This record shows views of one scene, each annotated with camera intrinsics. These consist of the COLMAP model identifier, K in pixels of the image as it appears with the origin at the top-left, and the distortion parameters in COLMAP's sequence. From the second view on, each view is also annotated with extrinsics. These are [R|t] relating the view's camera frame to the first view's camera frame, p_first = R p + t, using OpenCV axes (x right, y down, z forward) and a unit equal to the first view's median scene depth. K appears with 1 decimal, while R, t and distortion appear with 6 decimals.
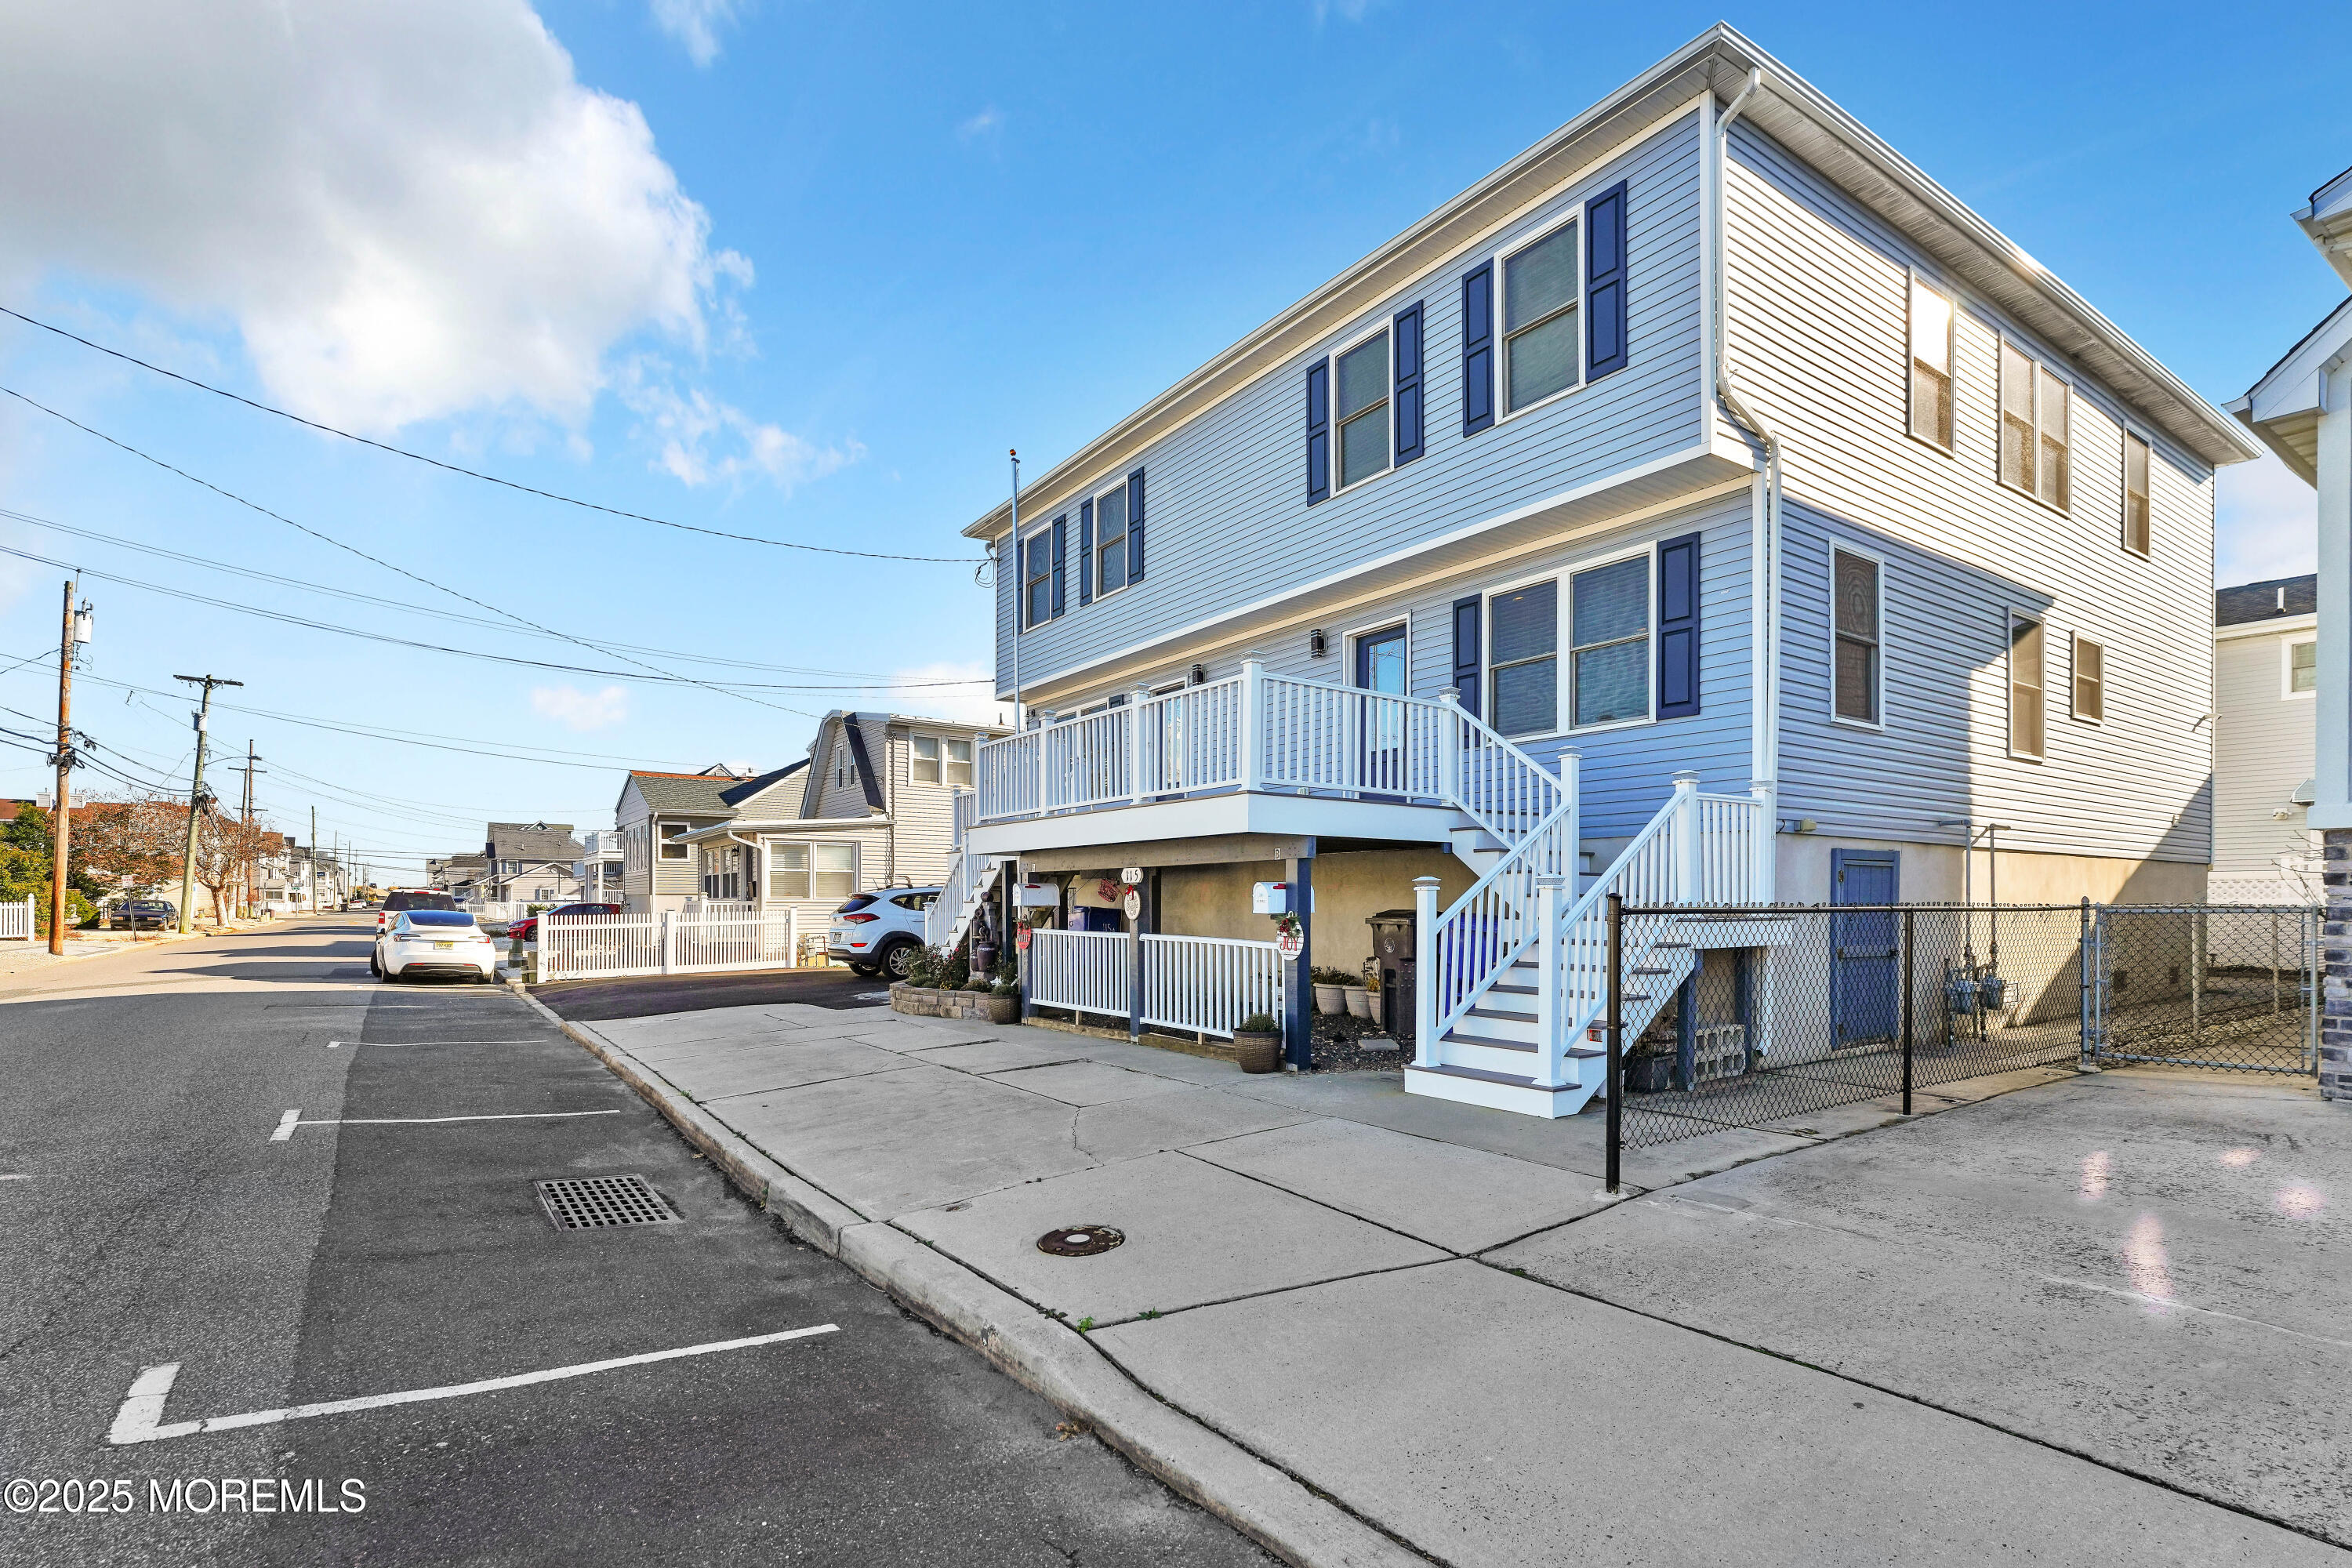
lens RADIAL K [[1118.7, 0, 1159.7], [0, 1118.7, 885.7], [0, 0, 1]] dist [0.001346, 0.000215]
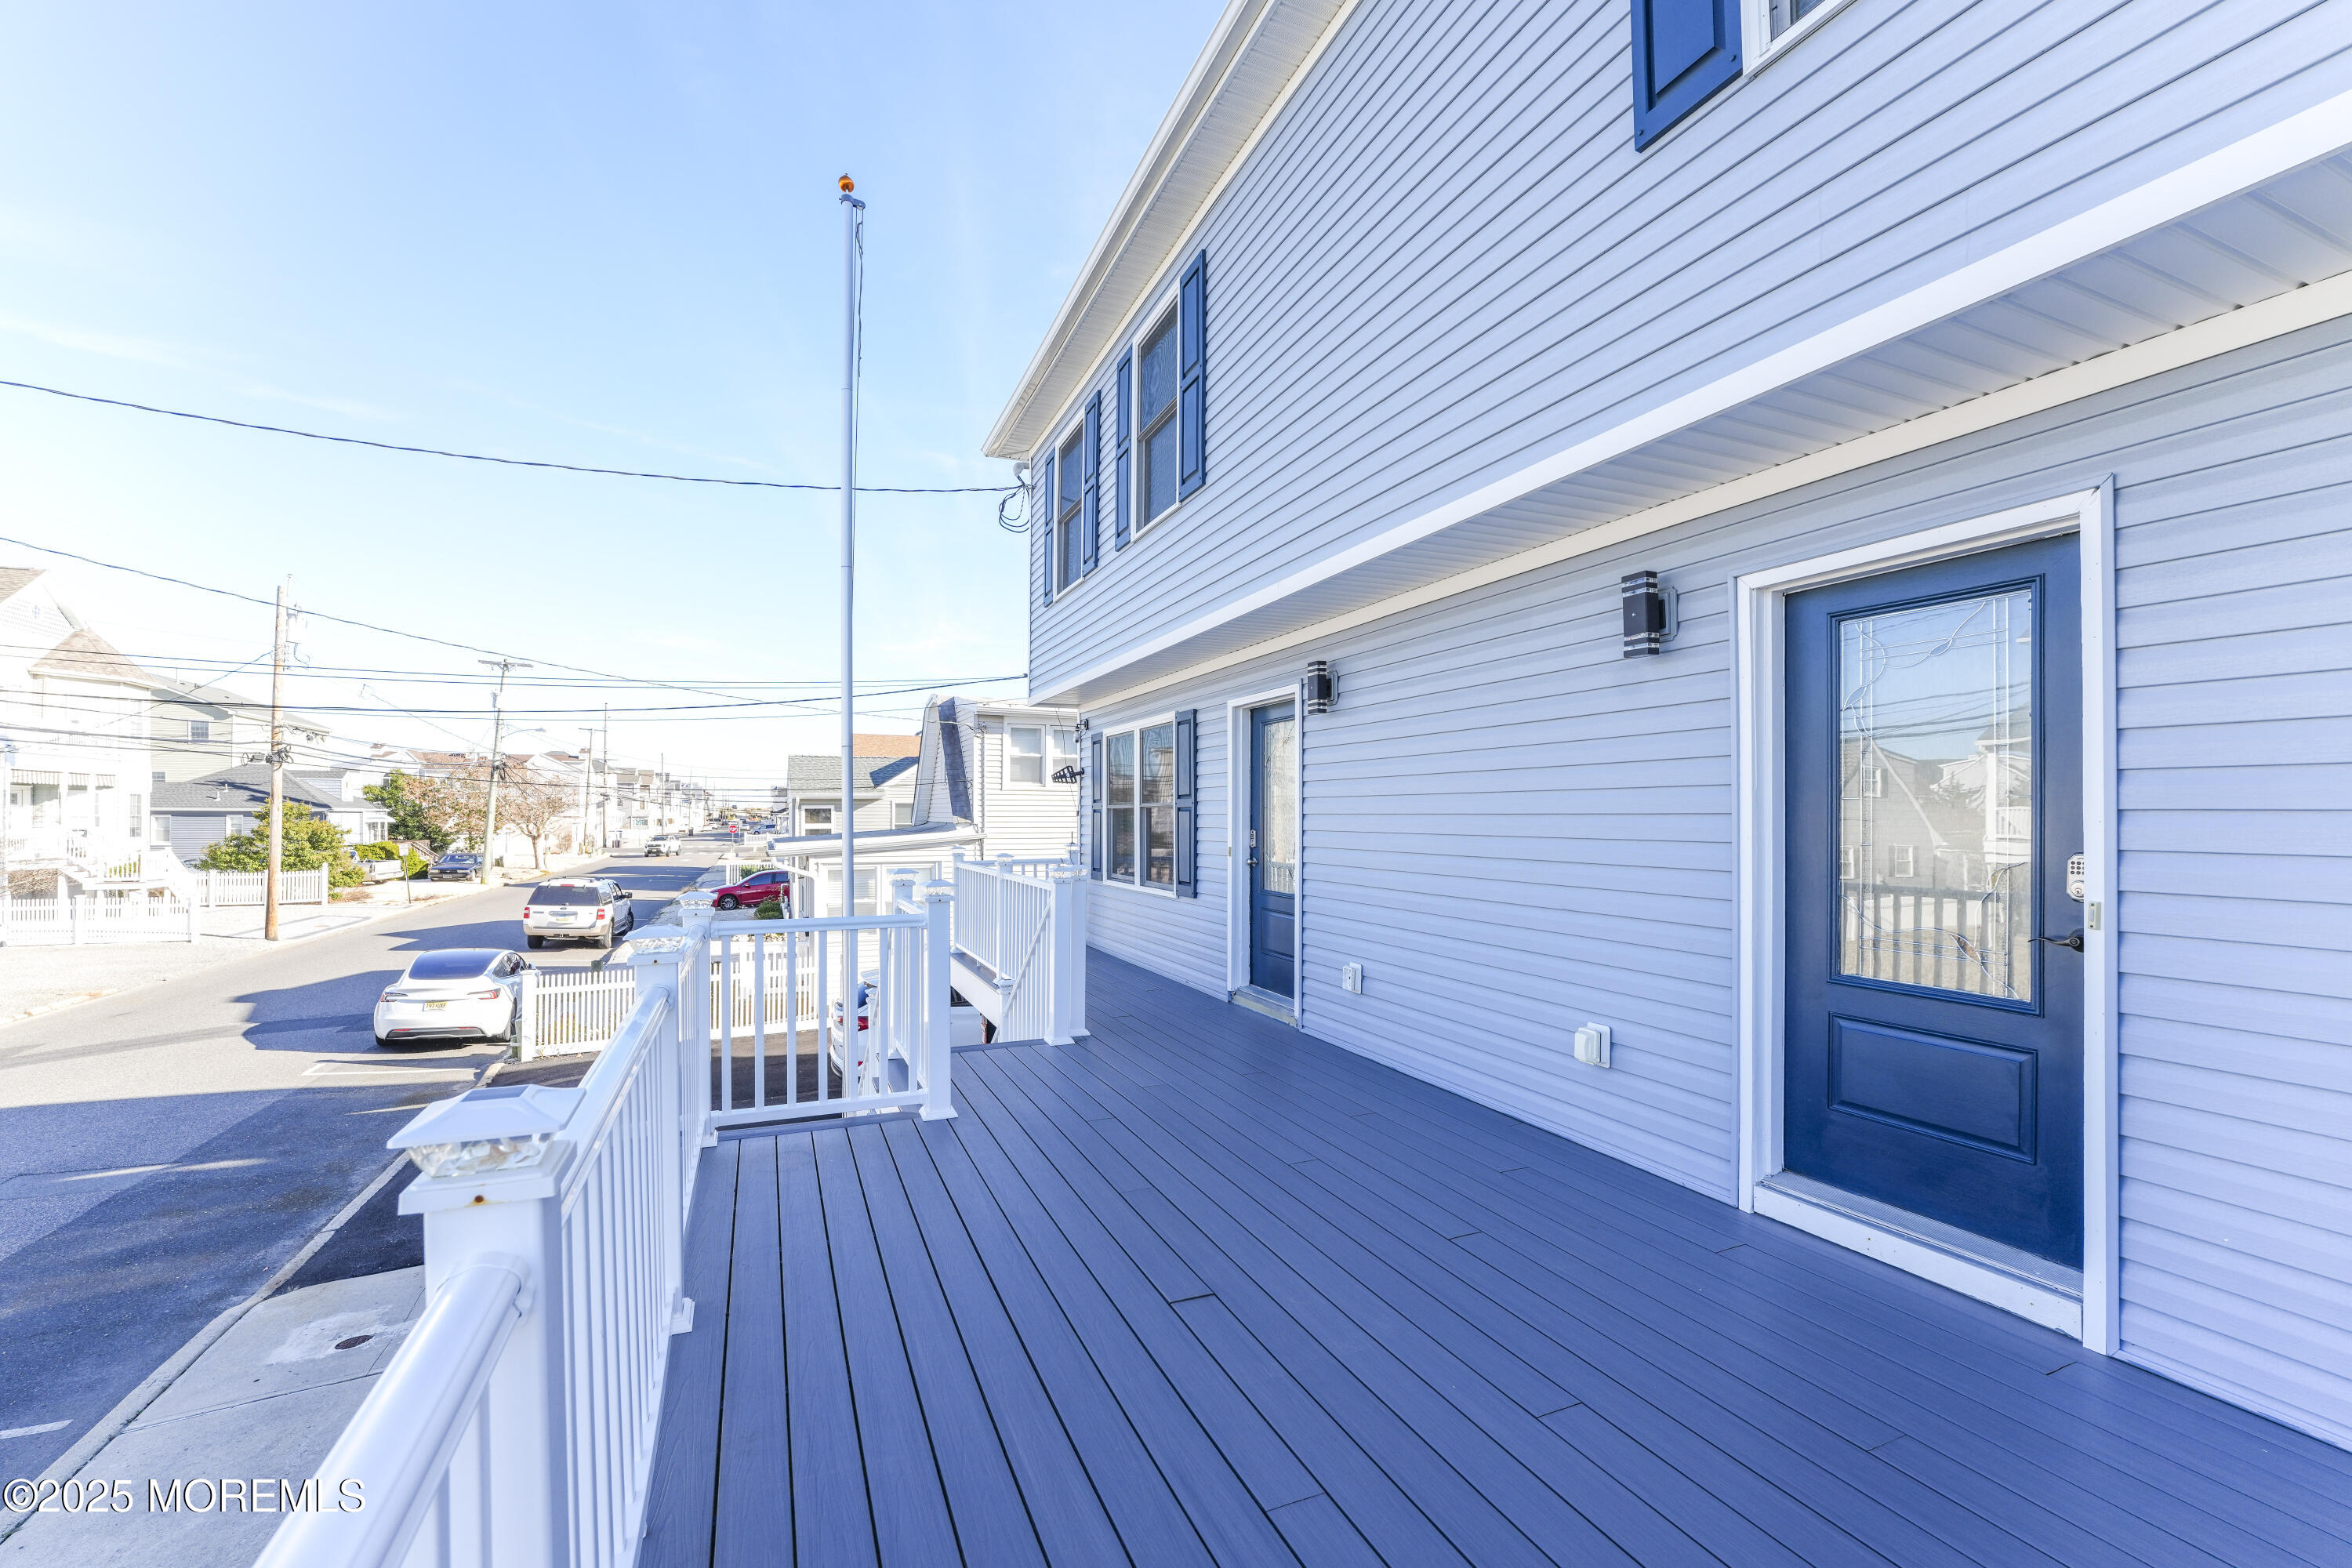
lens RADIAL K [[964.1, 0, 1186.0], [0, 964.1, 809.2], [0, 0, 1]] dist [-0.014057, -0.000049]
pose [[0.984207, -0.003546, -0.176983, 0.033608], [0.004681, 0.999971, 0.006000, -0.094533], [0.176957, -0.006733, 0.984196, 0.407224]]
